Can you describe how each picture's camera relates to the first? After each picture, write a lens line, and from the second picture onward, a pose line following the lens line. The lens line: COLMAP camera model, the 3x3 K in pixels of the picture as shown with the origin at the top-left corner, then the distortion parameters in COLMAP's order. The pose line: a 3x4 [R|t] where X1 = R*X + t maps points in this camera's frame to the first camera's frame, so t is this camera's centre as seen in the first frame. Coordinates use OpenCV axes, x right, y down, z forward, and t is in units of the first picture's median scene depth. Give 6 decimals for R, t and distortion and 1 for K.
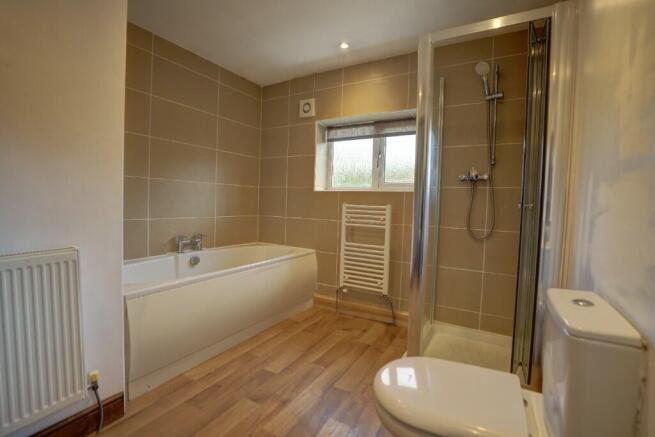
lens RADIAL K [[309.7, 0, 327.4], [0, 309.7, 217.0], [0, 0, 1]] dist [-0.000989, 0.000219]
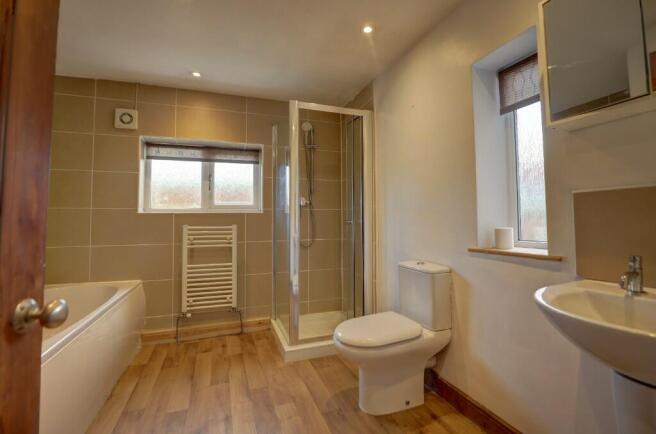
lens RADIAL K [[309.6, 0, 336.2], [0, 309.6, 213.6], [0, 0, 1]] dist [-0.002215, 0.000116]
pose [[0.633280, -0.012756, 0.773818, -0.397629], [0.067209, 0.996993, -0.038567, -0.011082], [-0.770999, 0.076431, 0.632233, 0.010243]]
